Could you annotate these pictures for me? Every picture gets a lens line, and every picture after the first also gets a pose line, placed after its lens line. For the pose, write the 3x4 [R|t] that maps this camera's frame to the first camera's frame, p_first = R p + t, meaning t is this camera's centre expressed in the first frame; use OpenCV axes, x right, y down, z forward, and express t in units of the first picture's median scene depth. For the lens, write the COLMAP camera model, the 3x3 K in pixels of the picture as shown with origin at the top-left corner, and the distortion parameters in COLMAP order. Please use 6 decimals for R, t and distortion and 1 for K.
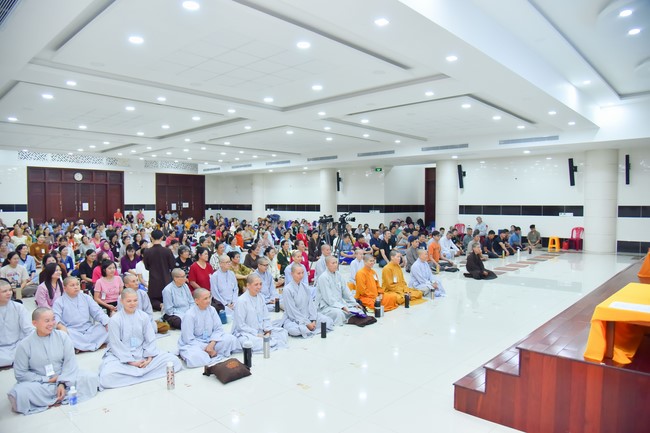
lens RADIAL K [[446.0, 0, 323.0], [0, 446.0, 218.5], [0, 0, 1]] dist [-0.087640, 0.030443]
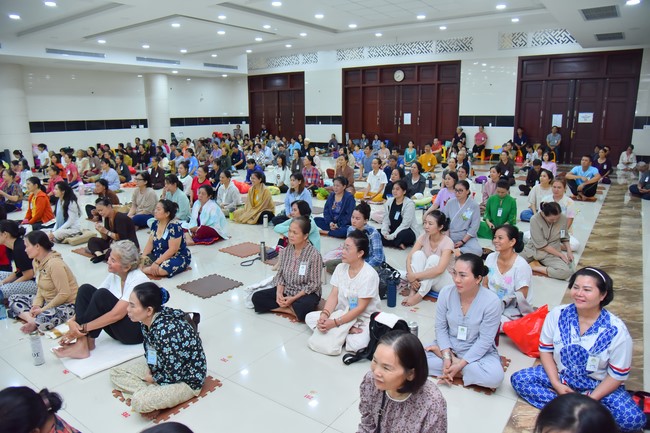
lens RADIAL K [[446.0, 0, 326.4], [0, 446.0, 219.2], [0, 0, 1]] dist [-0.087640, 0.030443]
pose [[0.140101, 0.214123, -0.966707, 0.162077], [-0.026099, 0.976796, 0.212575, -0.017517], [0.989793, -0.004552, 0.142438, 0.772616]]
